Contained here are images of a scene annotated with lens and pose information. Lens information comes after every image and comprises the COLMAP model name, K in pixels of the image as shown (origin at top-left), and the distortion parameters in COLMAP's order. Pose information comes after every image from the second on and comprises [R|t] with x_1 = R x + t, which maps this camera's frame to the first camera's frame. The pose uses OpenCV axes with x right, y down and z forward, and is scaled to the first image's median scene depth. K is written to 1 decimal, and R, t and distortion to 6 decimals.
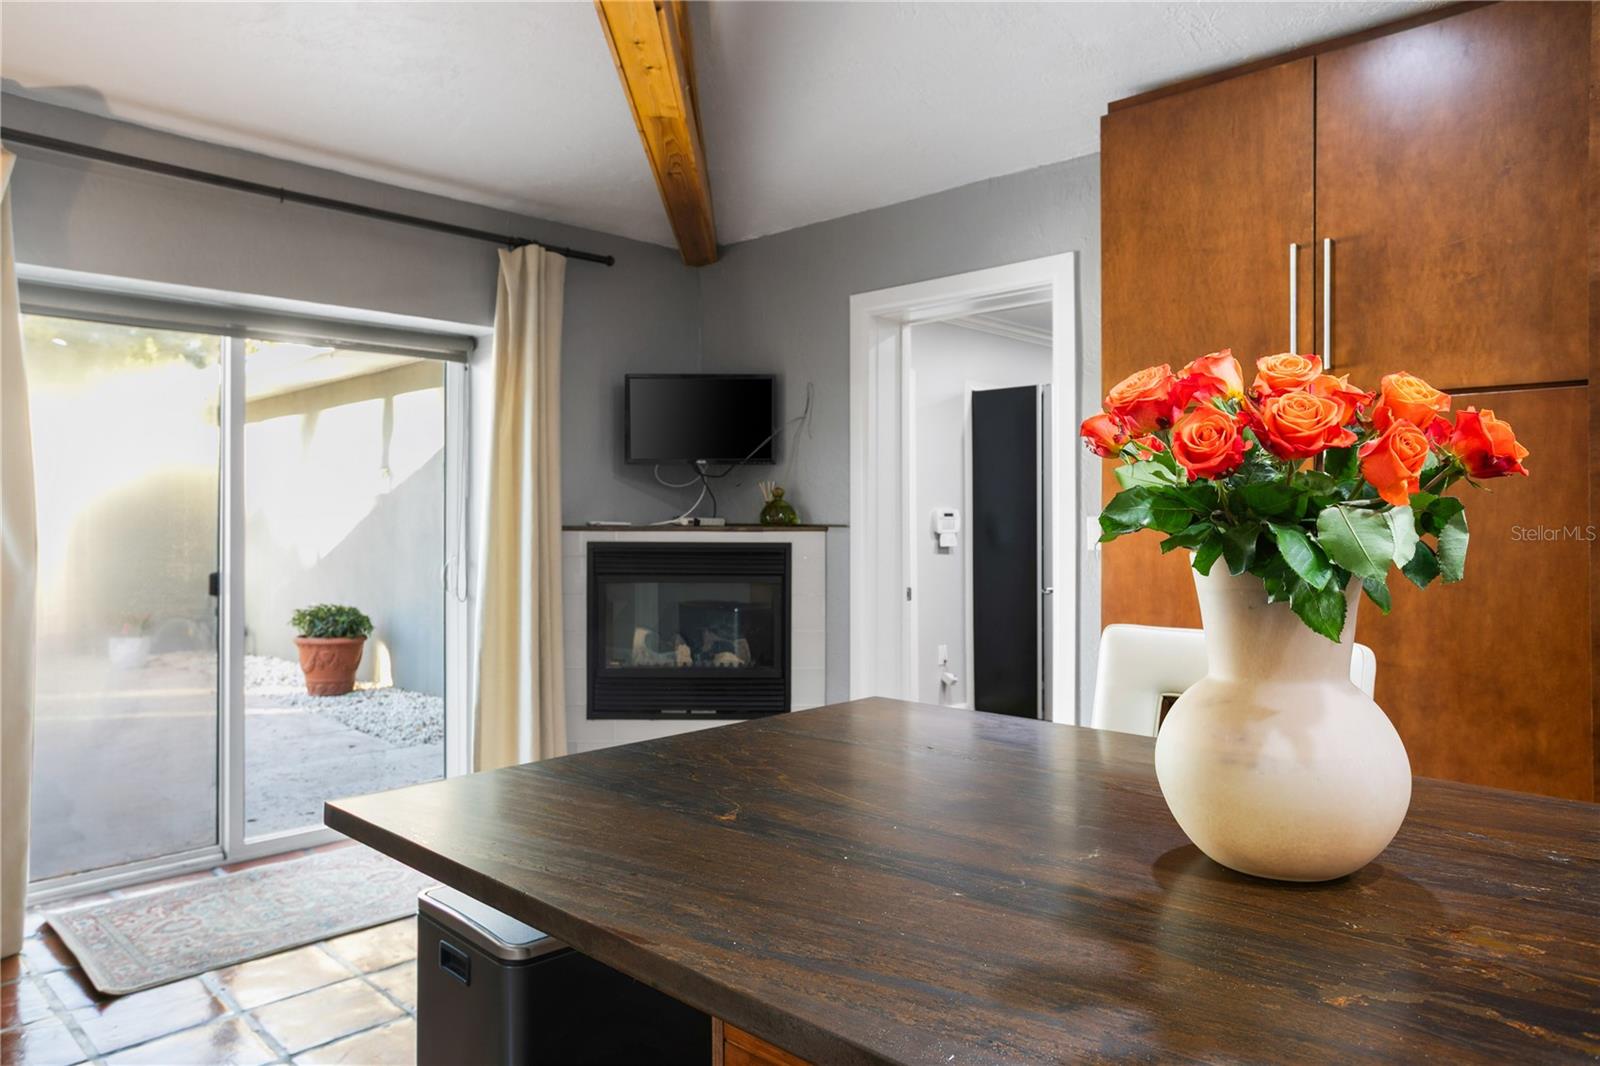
lens RADIAL K [[1072.2, 0, 795.3], [0, 1072.2, 513.9], [0, 0, 1]] dist [-0.006768, -0.001928]
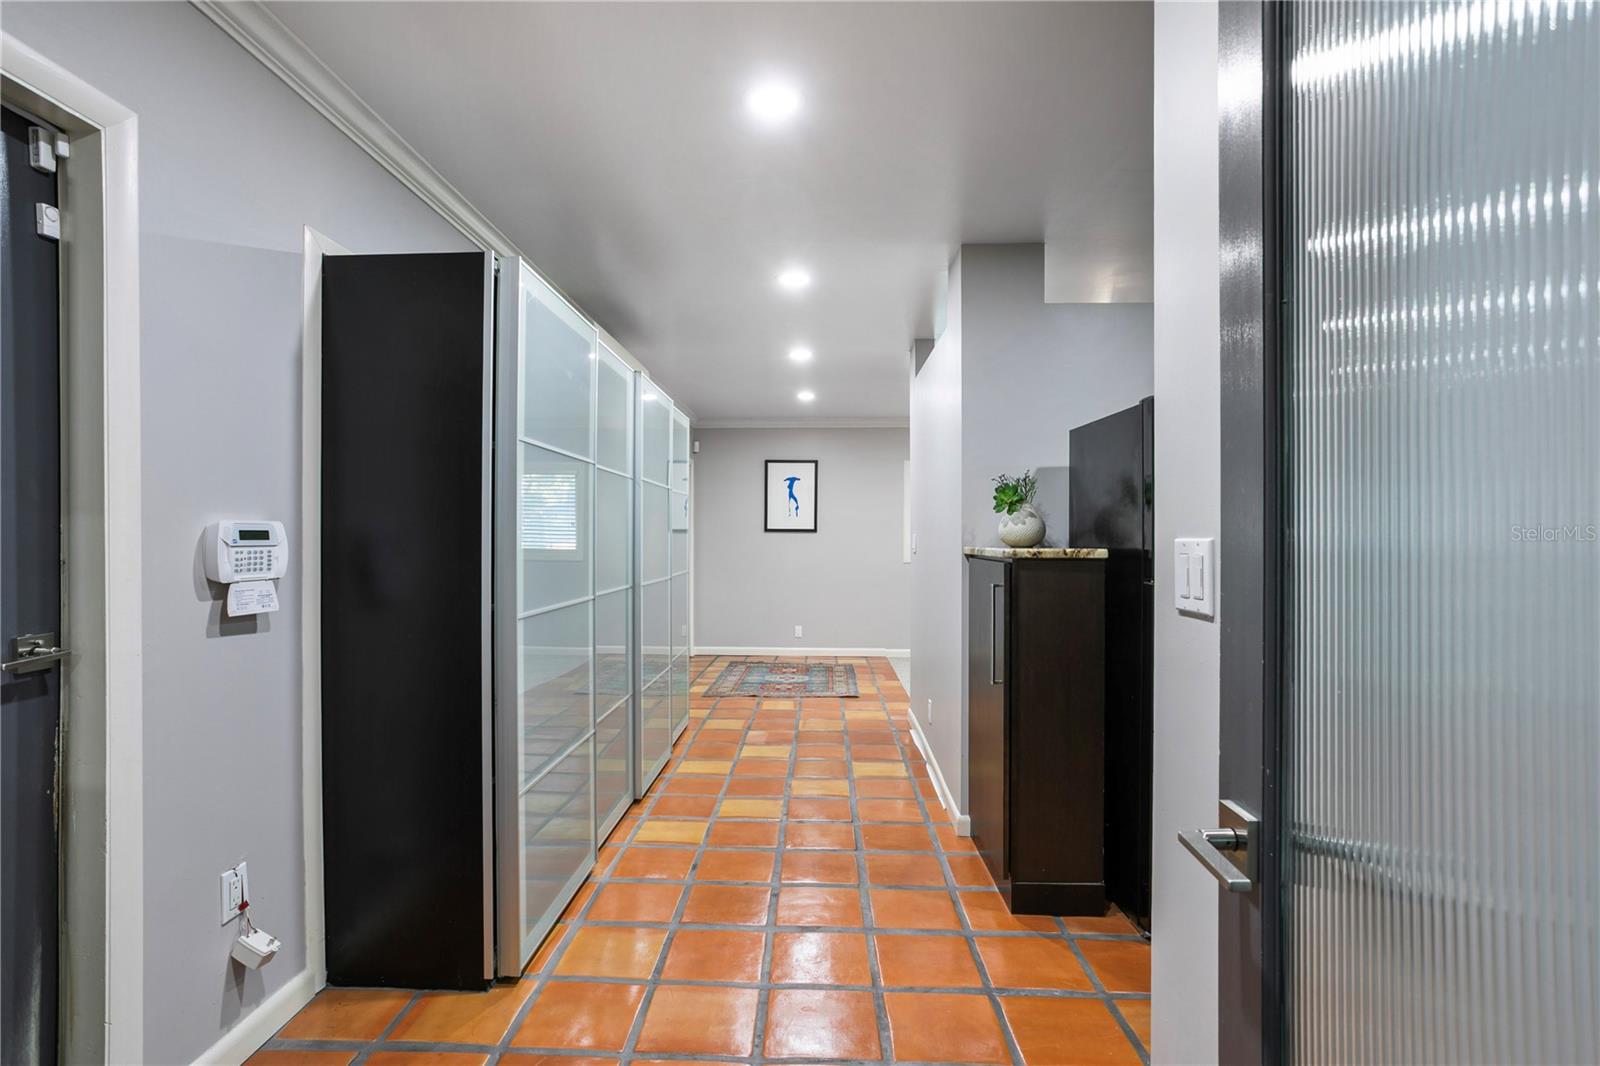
lens RADIAL K [[776.4, 0, 778.3], [0, 776.4, 529.4], [0, 0, 1]] dist [0.002112, 0.001420]
pose [[0.764240, 0.003448, 0.644923, 0.102560], [-0.000465, 0.999988, -0.004795, 0.000253], [-0.644932, 0.003365, 0.764232, 0.636826]]
